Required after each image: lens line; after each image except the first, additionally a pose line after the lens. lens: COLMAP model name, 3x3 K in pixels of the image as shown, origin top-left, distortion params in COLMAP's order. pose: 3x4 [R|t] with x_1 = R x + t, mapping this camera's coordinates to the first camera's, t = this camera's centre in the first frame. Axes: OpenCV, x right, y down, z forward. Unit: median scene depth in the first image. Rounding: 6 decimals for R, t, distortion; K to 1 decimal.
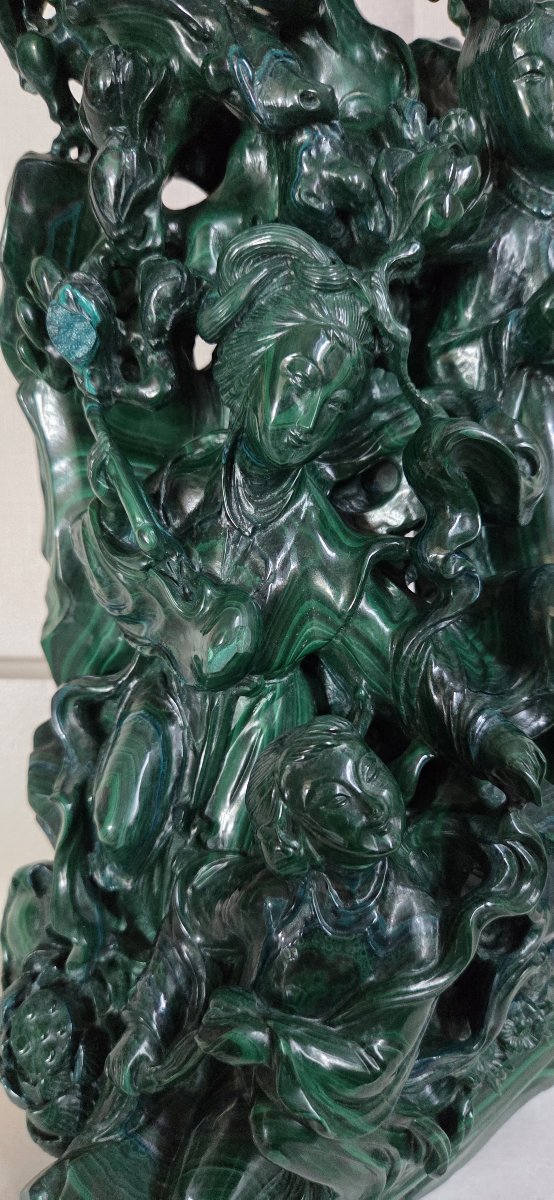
lens RADIAL K [[873.1, 0, 276.6], [0, 873.1, 604.6], [0, 0, 1]] dist [-0.013138, -0.012201]
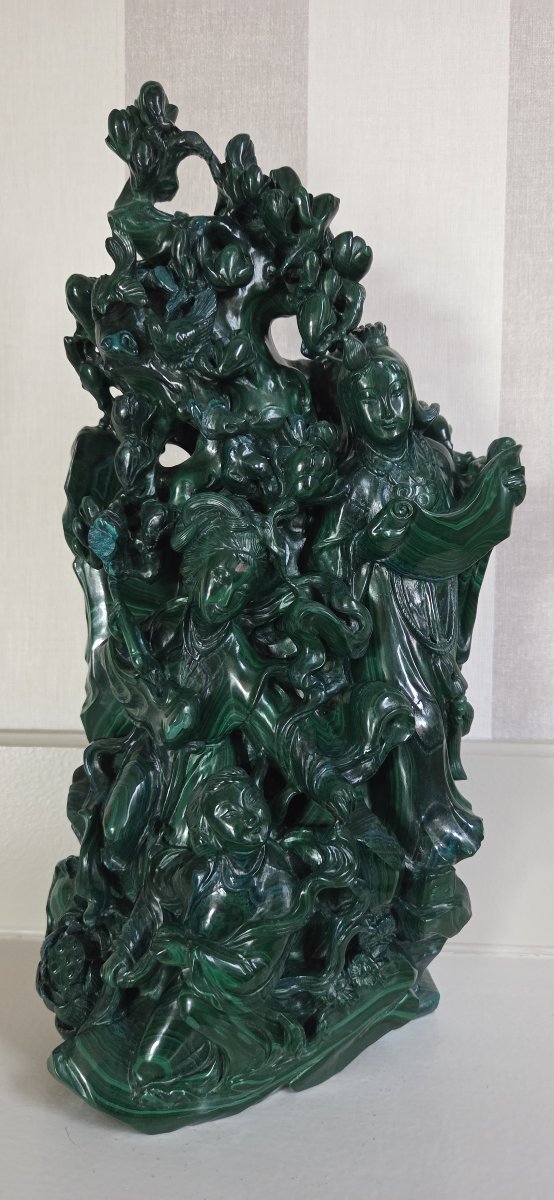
lens RADIAL K [[823.8, 0, 283.5], [0, 823.8, 598.7], [0, 0, 1]] dist [-0.003999, -0.007205]
pose [[0.998093, 0.023154, -0.057227, 0.226226], [-0.028058, 0.995863, -0.086428, -0.062604], [0.054989, 0.087869, 0.994613, -0.620587]]
